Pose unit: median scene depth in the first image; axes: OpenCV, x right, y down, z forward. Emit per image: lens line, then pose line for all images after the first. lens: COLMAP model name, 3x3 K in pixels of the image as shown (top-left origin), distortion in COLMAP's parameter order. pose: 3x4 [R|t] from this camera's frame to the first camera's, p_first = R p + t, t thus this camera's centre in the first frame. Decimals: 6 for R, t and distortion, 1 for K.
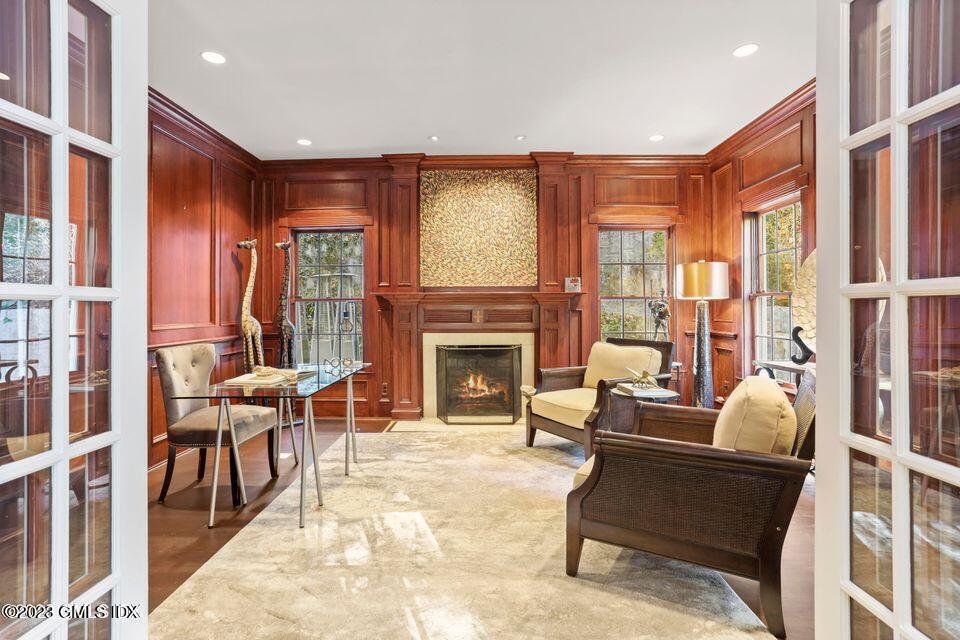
lens RADIAL K [[476.4, 0, 476.6], [0, 476.4, 312.9], [0, 0, 1]] dist [-0.014389, 0.000058]
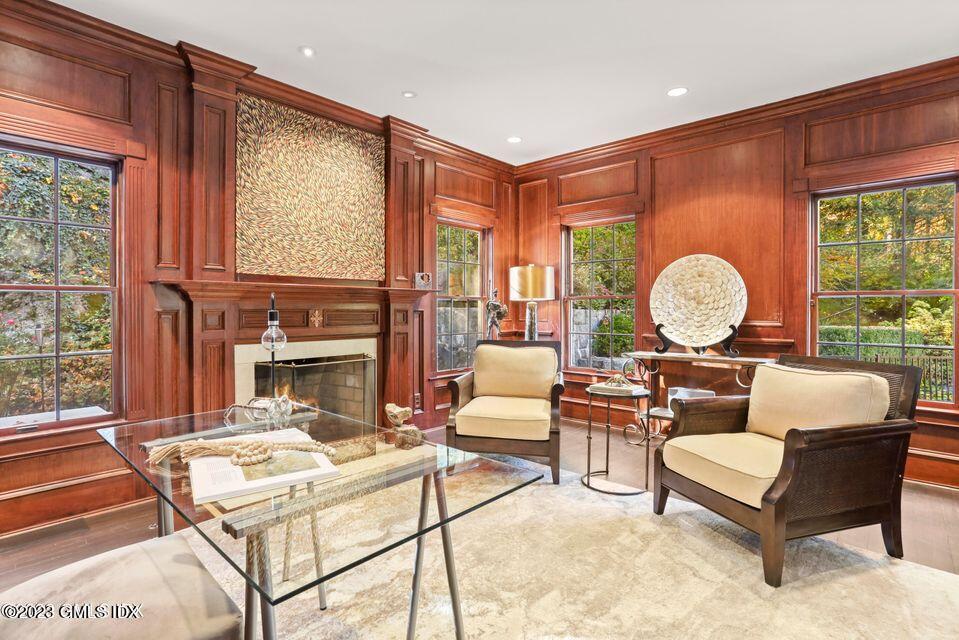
lens RADIAL K [[475.9, 0, 478.1], [0, 475.9, 317.0], [0, 0, 1]] dist [-0.014389, 0.000058]
pose [[0.675584, -0.007664, 0.737243, -0.370495], [0.001111, 0.999955, 0.009377, -0.001180], [-0.737282, -0.005516, 0.675563, 0.326939]]
